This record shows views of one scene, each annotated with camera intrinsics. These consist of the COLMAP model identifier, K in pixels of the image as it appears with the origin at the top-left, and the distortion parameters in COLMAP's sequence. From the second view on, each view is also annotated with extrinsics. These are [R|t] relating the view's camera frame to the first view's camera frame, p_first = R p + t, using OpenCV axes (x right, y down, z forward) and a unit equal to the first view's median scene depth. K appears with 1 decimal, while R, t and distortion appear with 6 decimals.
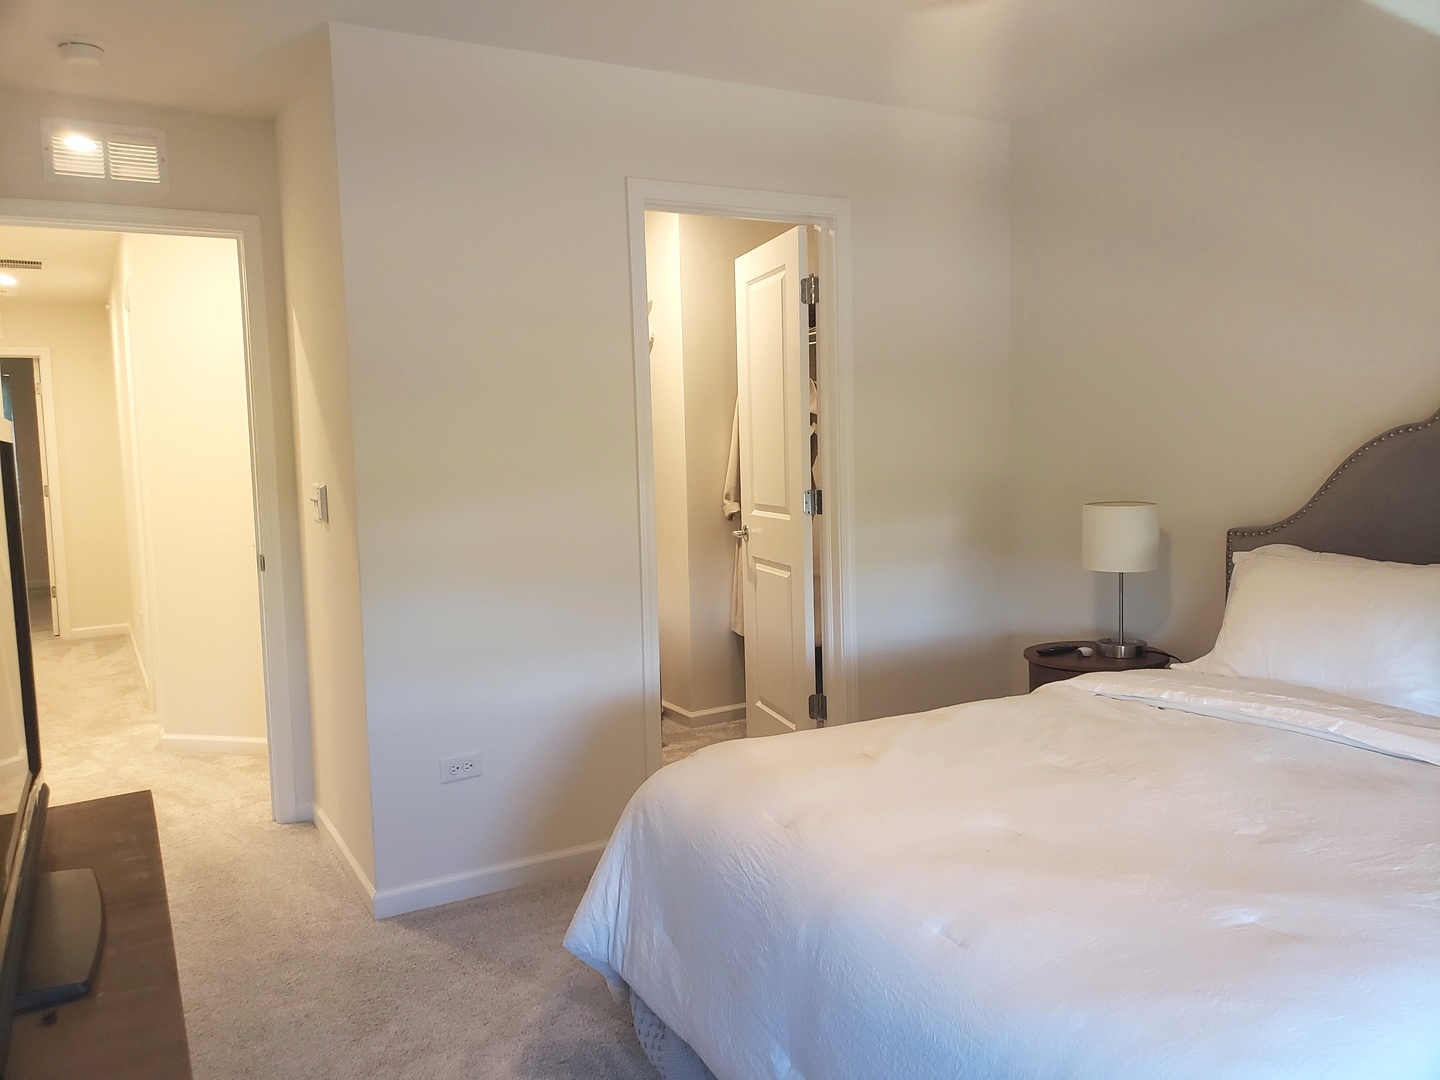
lens RADIAL K [[1116.4, 0, 698.6], [0, 1116.4, 534.4], [0, 0, 1]] dist [0.230476, -0.552467]
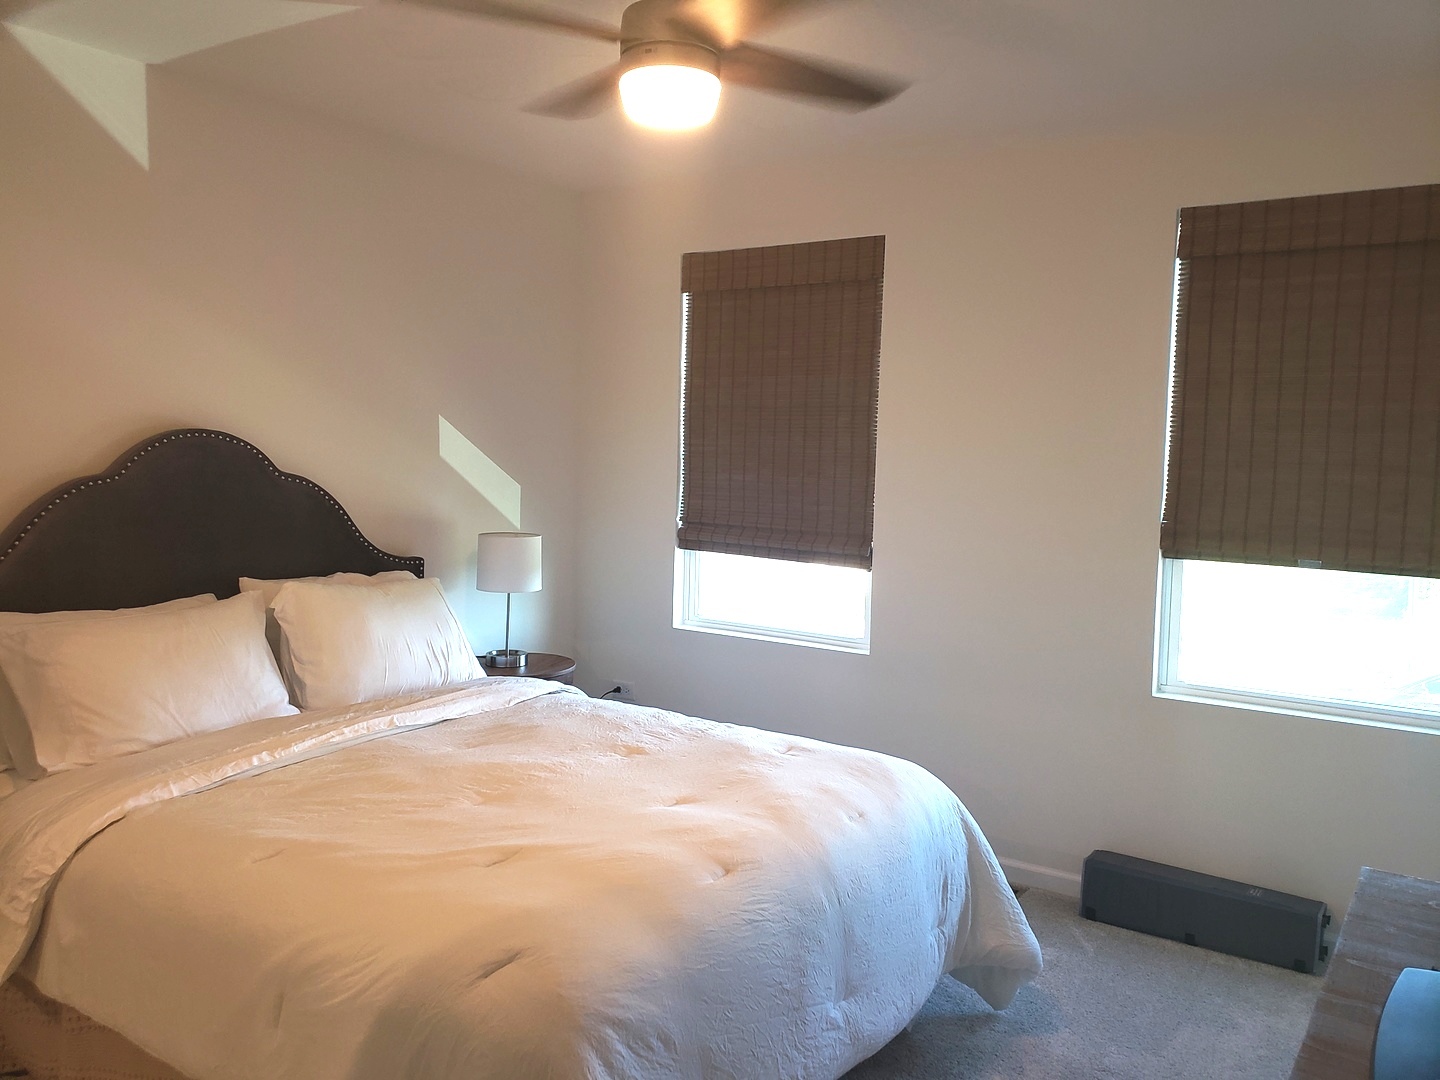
lens RADIAL K [[1116.4, 0, 698.6], [0, 1116.4, 534.4], [0, 0, 1]] dist [0.230476, -0.552467]
pose [[-0.440602, -0.057567, 0.895855, -0.731601], [0.068068, 0.992927, 0.097282, -0.142884], [-0.895118, 0.103841, -0.433567, 1.244731]]
